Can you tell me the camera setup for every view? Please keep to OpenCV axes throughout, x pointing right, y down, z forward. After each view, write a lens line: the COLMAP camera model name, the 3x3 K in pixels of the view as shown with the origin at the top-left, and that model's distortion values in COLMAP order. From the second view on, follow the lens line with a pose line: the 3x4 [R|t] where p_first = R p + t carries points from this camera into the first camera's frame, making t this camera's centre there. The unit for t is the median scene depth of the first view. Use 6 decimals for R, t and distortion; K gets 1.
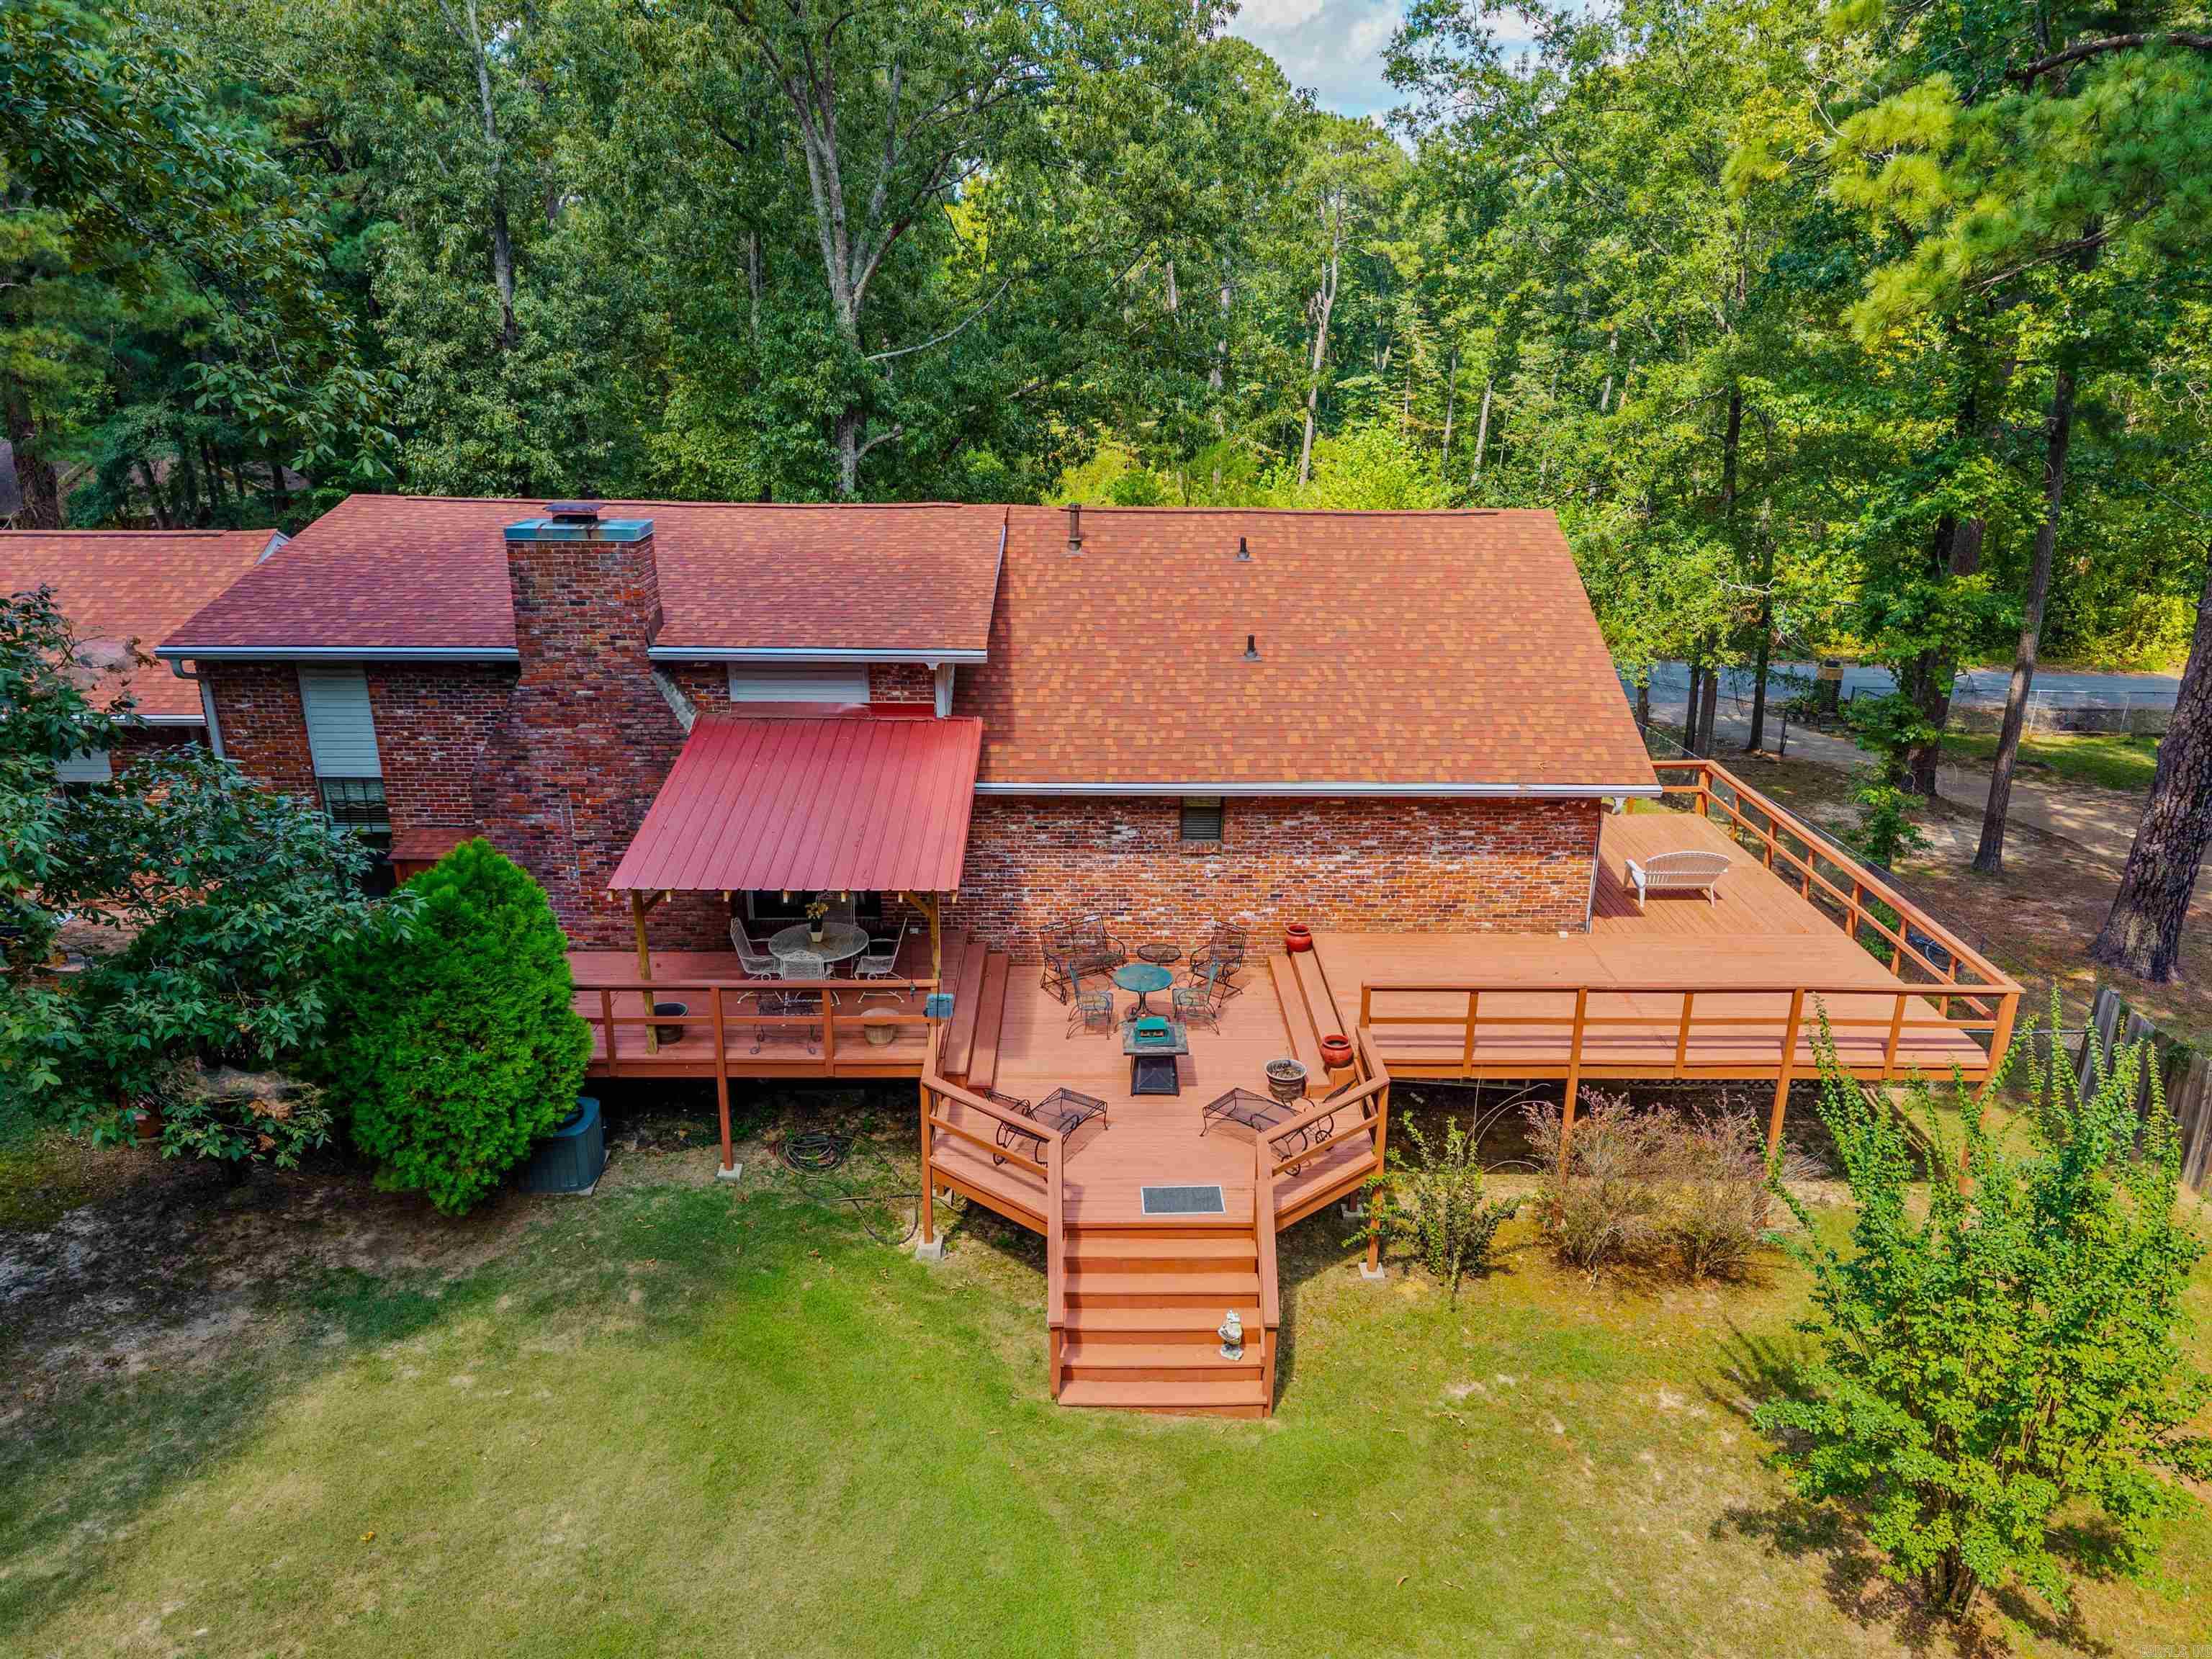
lens RADIAL K [[1512.2, 0, 1106.0], [0, 1512.2, 829.5], [0, 0, 1]] dist [0.026987, -0.000705]
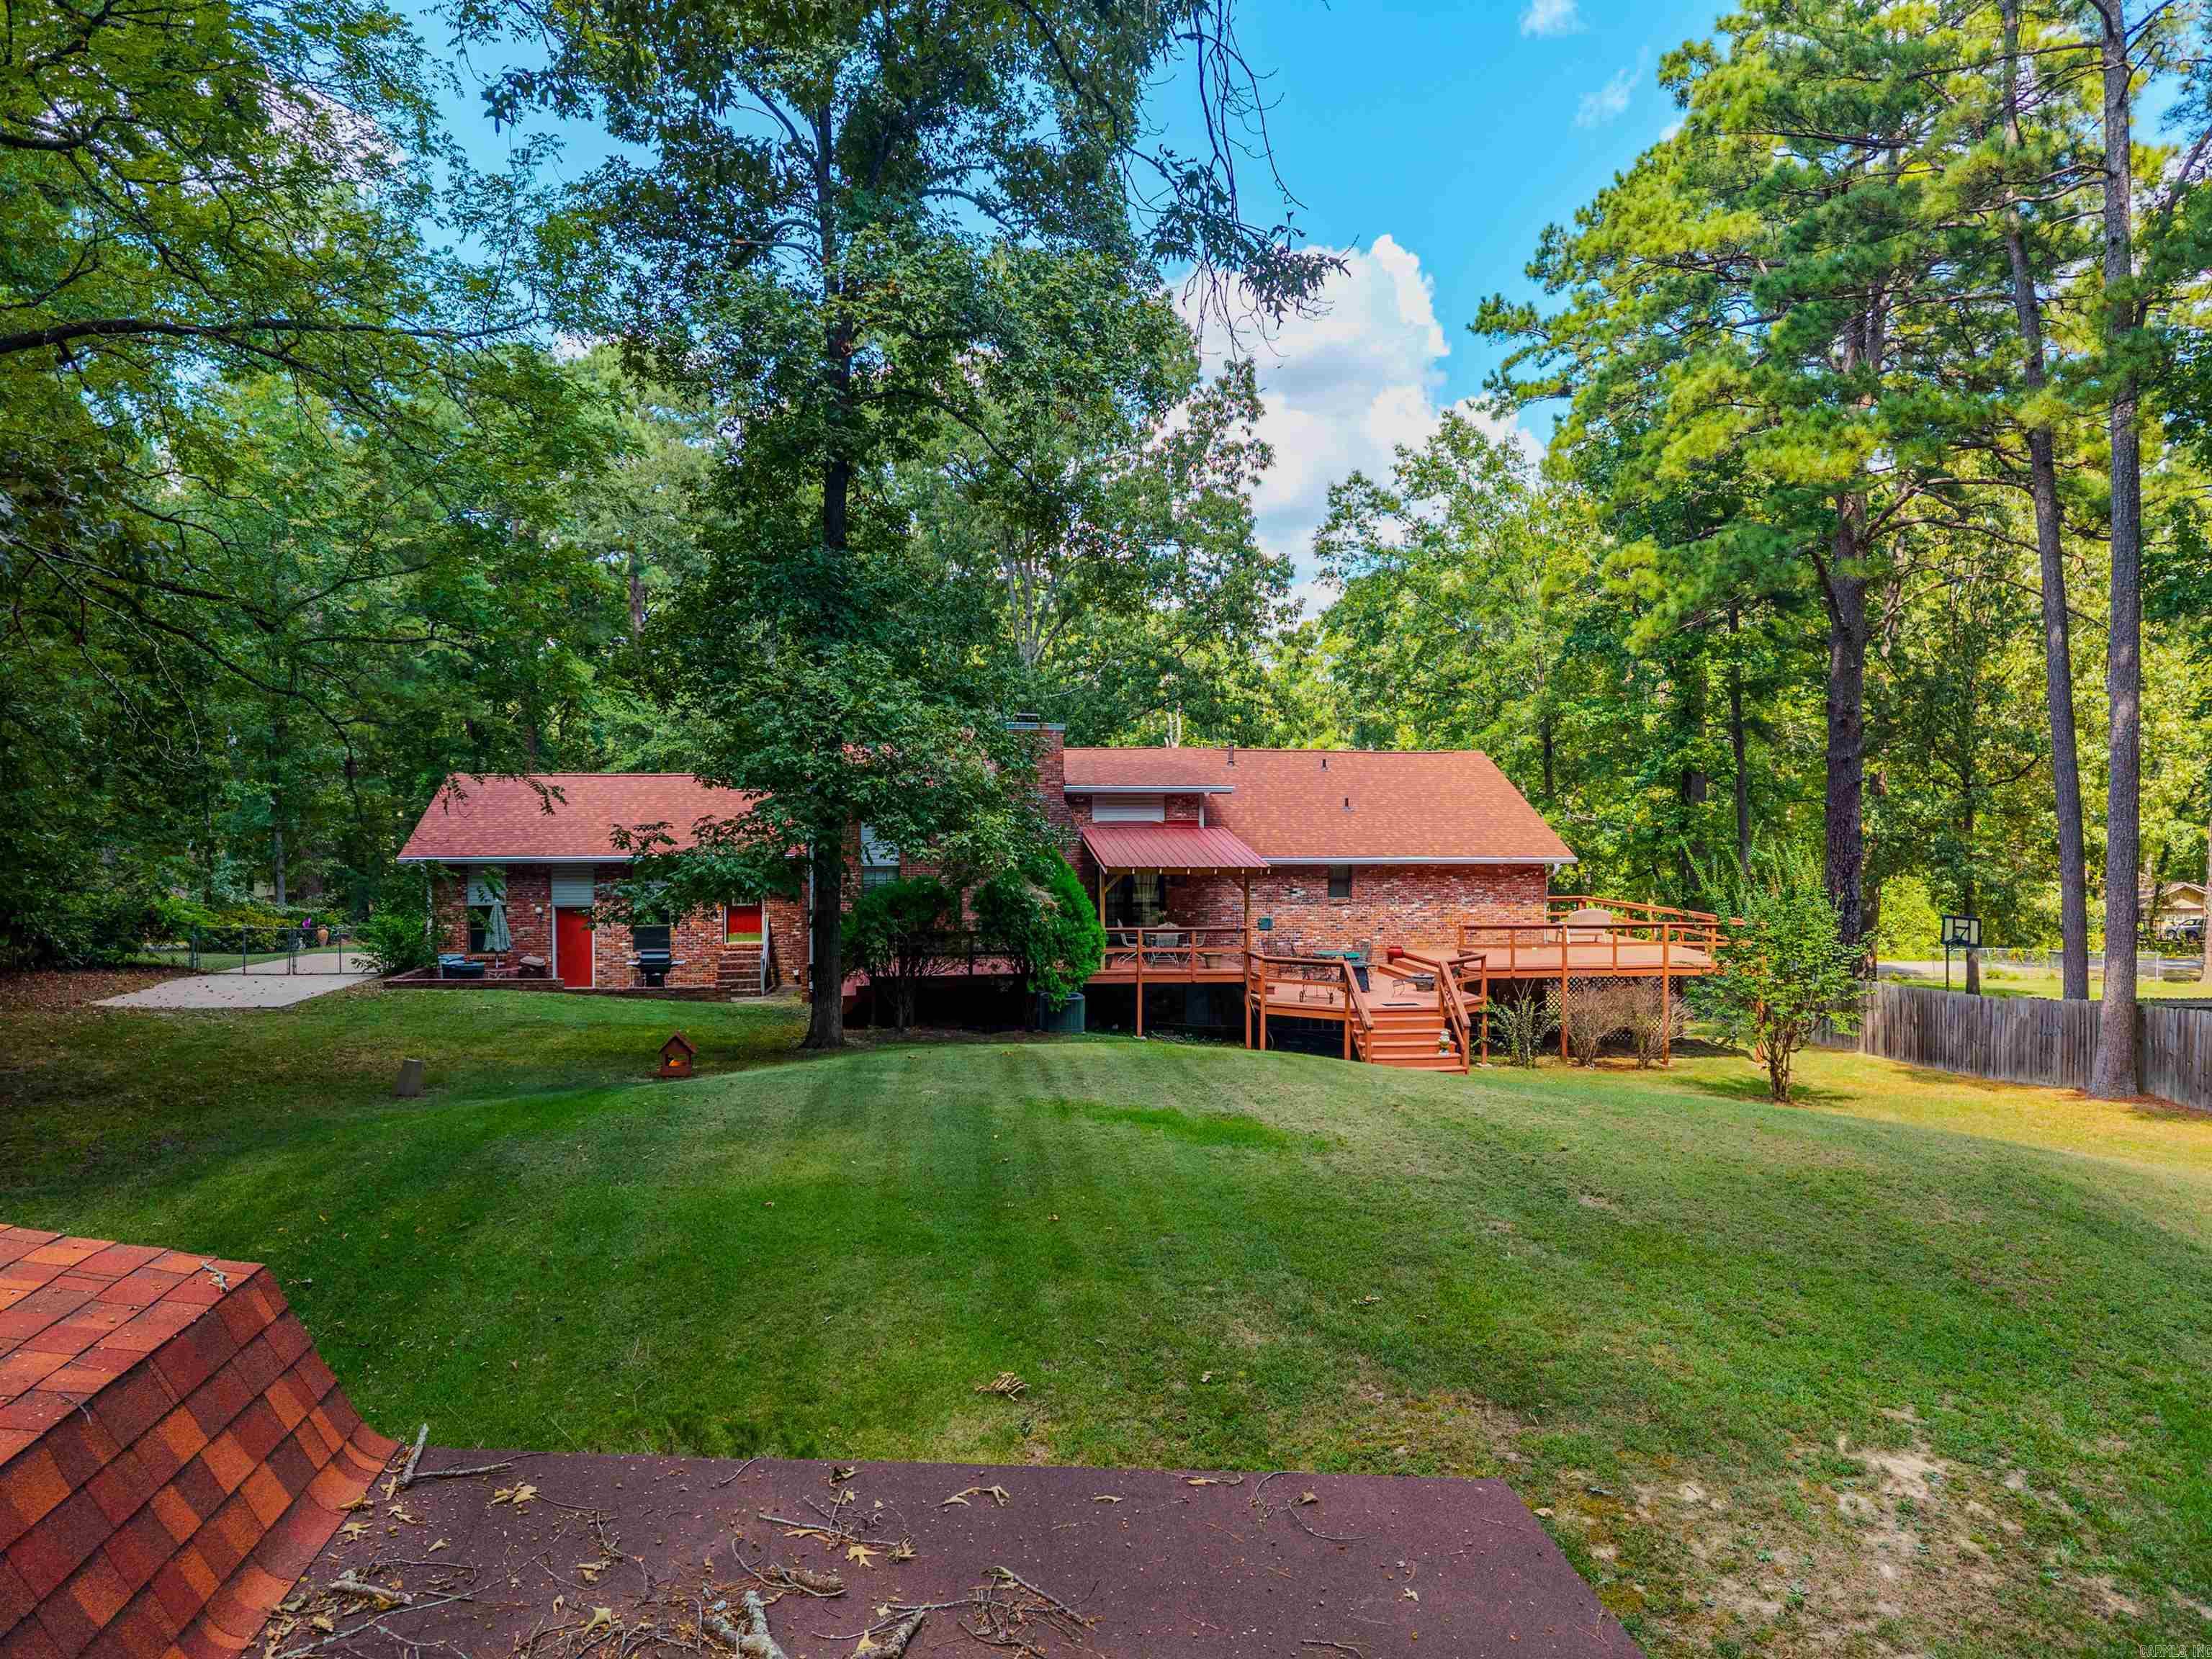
lens RADIAL K [[1512.2, 0, 1106.0], [0, 1512.2, 829.5], [0, 0, 1]] dist [0.026987, -0.000705]
pose [[0.989065, -0.007931, 0.147267, -0.472600], [0.053050, 0.950846, -0.305088, 0.461187], [-0.137609, 0.309564, 0.940869, -0.682794]]
